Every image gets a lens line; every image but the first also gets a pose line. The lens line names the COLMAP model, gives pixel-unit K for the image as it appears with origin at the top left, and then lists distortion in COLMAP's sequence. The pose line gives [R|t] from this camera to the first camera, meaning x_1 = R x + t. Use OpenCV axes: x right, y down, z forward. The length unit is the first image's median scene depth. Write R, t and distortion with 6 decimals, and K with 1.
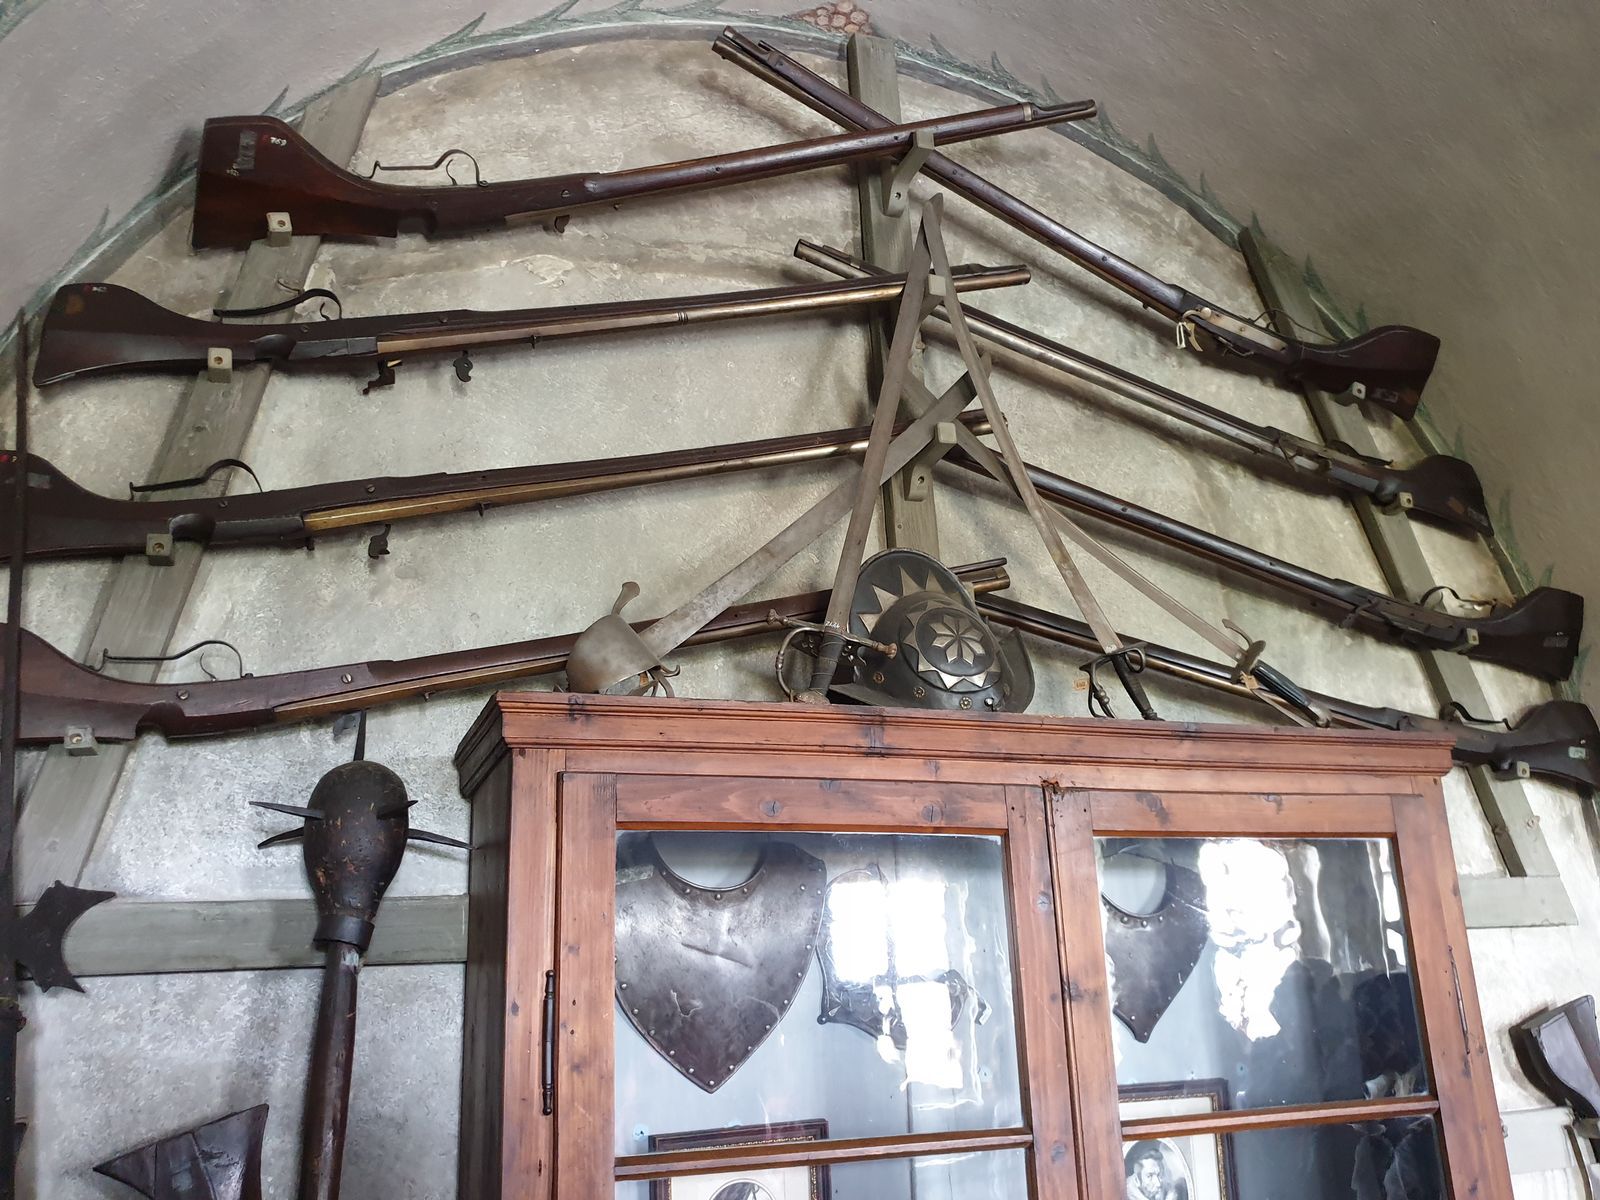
lens RADIAL K [[1352.0, 0, 833.6], [0, 1352.0, 605.3], [0, 0, 1]] dist [0.054529, 0.019859]
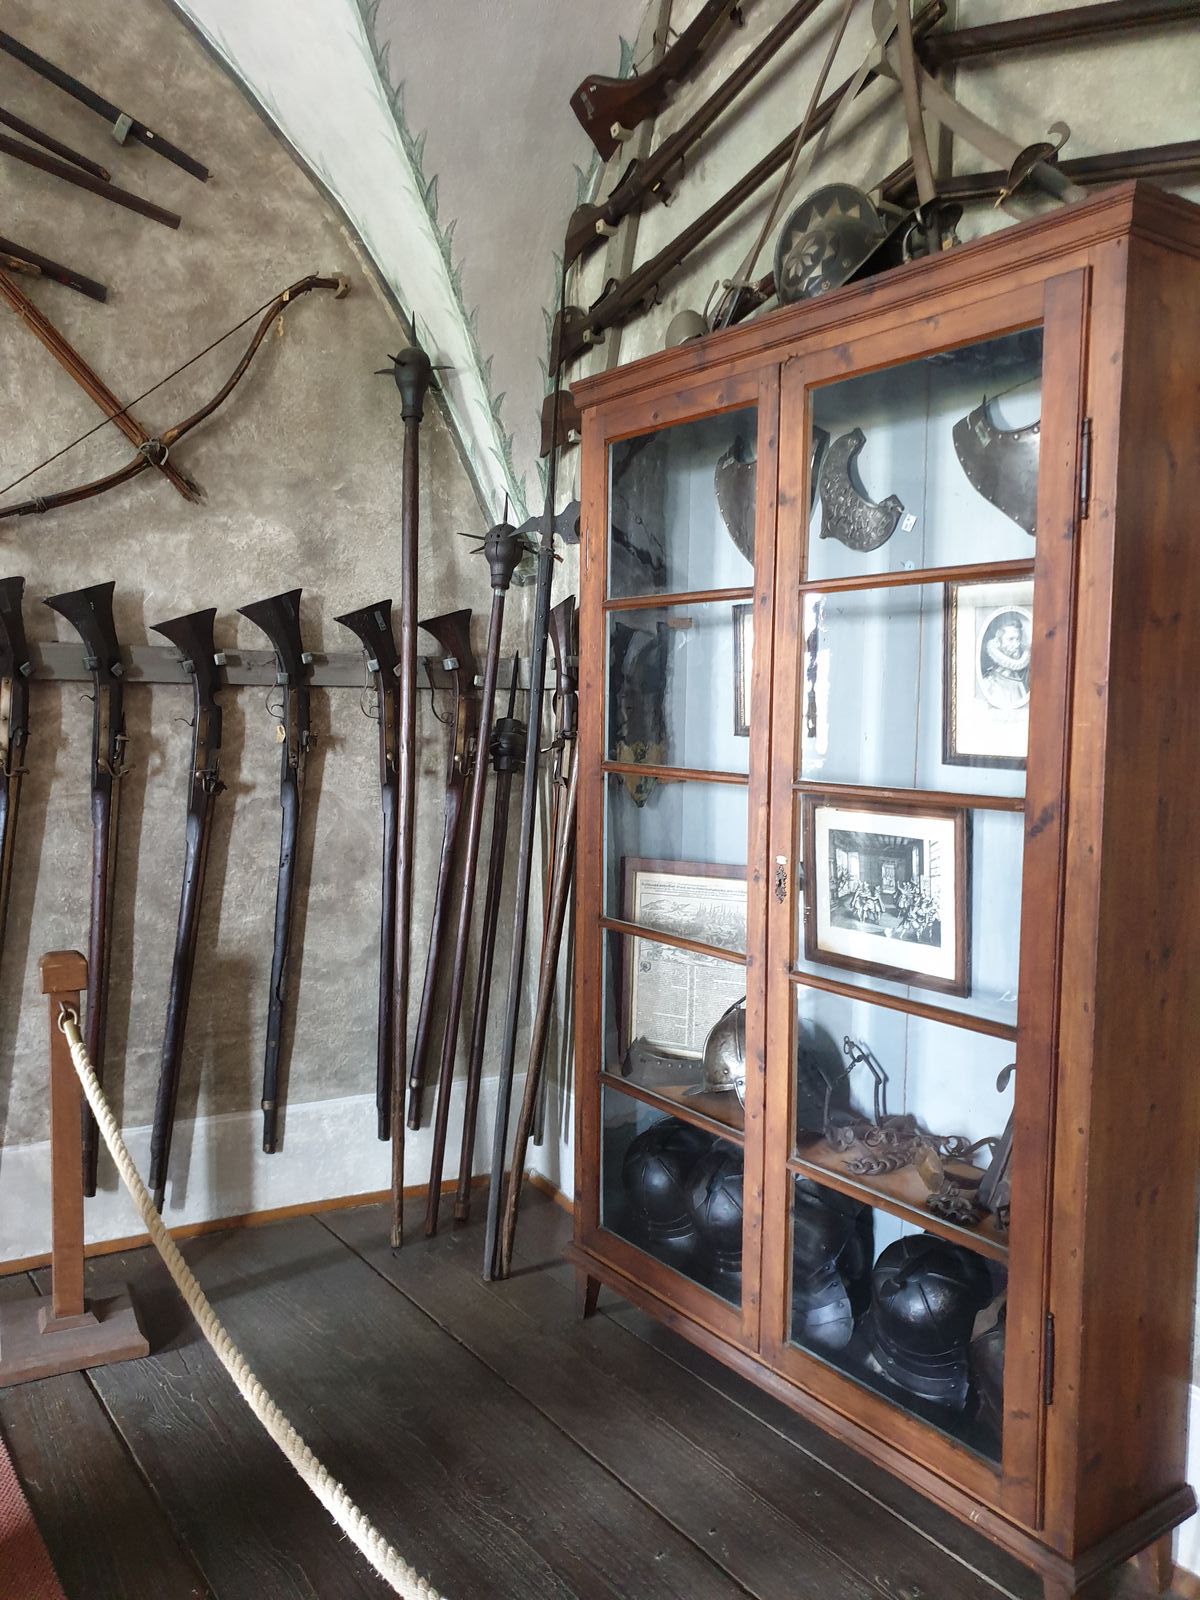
lens RADIAL K [[1352.0, 0, 596.9], [0, 1352.0, 806.6], [0, 0, 1]] dist [0.054529, 0.019859]
pose [[0.186270, 0.120716, -0.975054, 1.457989], [0.250978, 0.953651, 0.166012, 0.270786], [0.949902, -0.275640, 0.147340, 0.430045]]
